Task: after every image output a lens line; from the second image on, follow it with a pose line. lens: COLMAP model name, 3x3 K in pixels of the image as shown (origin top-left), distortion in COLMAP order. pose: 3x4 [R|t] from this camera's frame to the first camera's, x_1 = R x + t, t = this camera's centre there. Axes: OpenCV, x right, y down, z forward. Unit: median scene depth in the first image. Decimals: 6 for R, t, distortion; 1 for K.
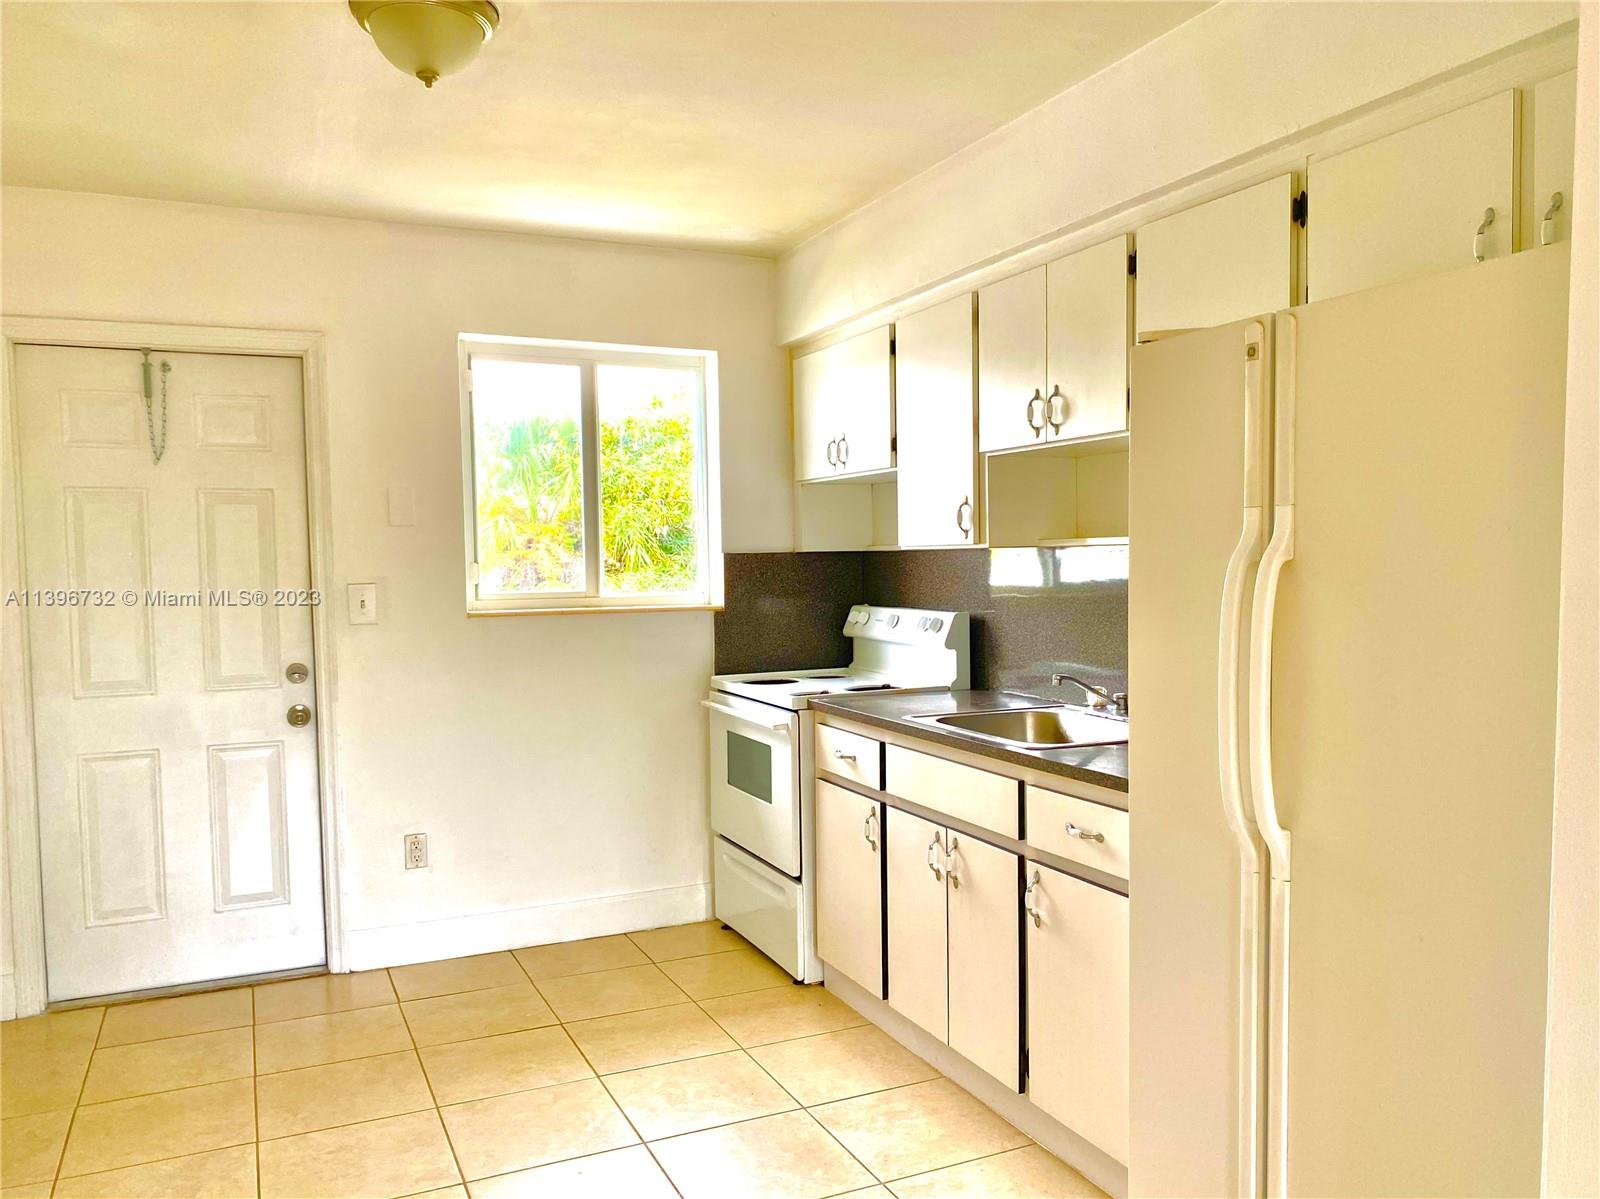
lens RADIAL K [[1216.0, 0, 804.9], [0, 1216.0, 637.4], [0, 0, 1]] dist [0.005400, 0.008025]
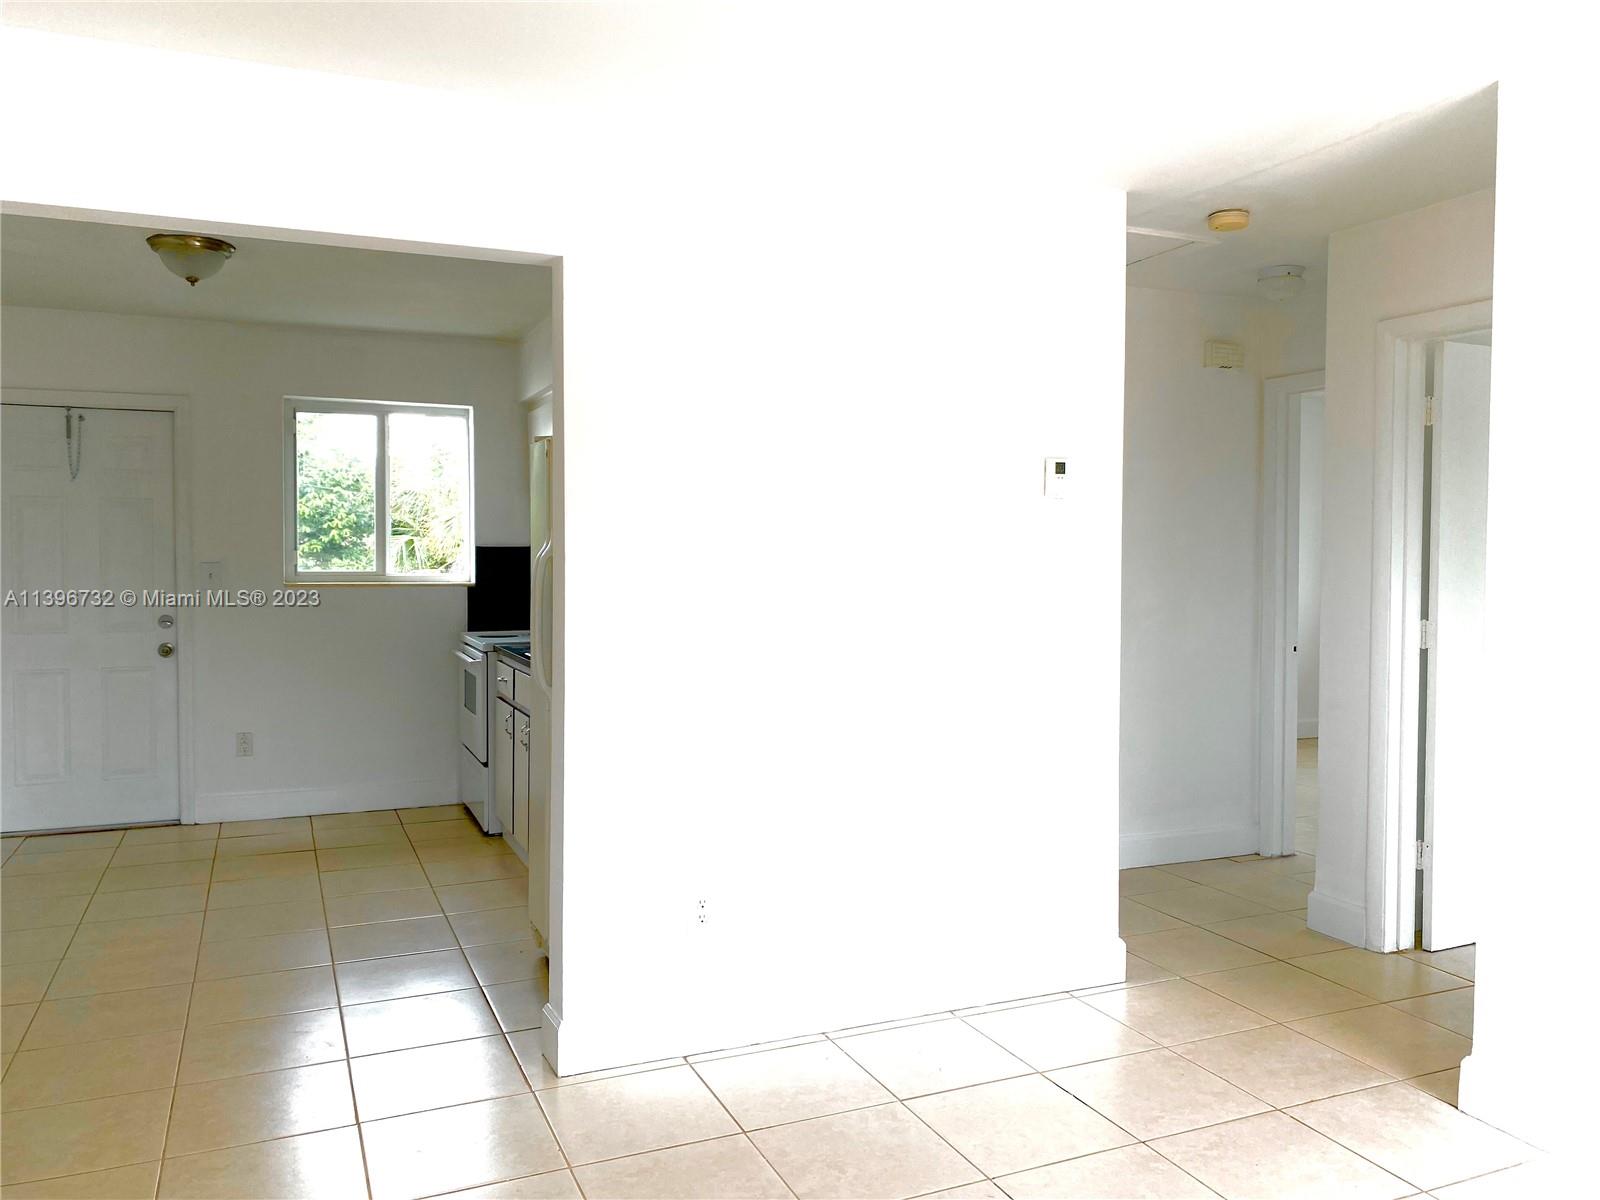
lens RADIAL K [[1216.0, 0, 799.3], [0, 1216.0, 596.8], [0, 0, 1]] dist [0.005400, 0.008025]
pose [[0.999489, 0.020256, -0.024745, 0.399263], [-0.020912, 0.999429, -0.026541, 0.023207], [0.024194, 0.027045, 0.999341, -0.478690]]
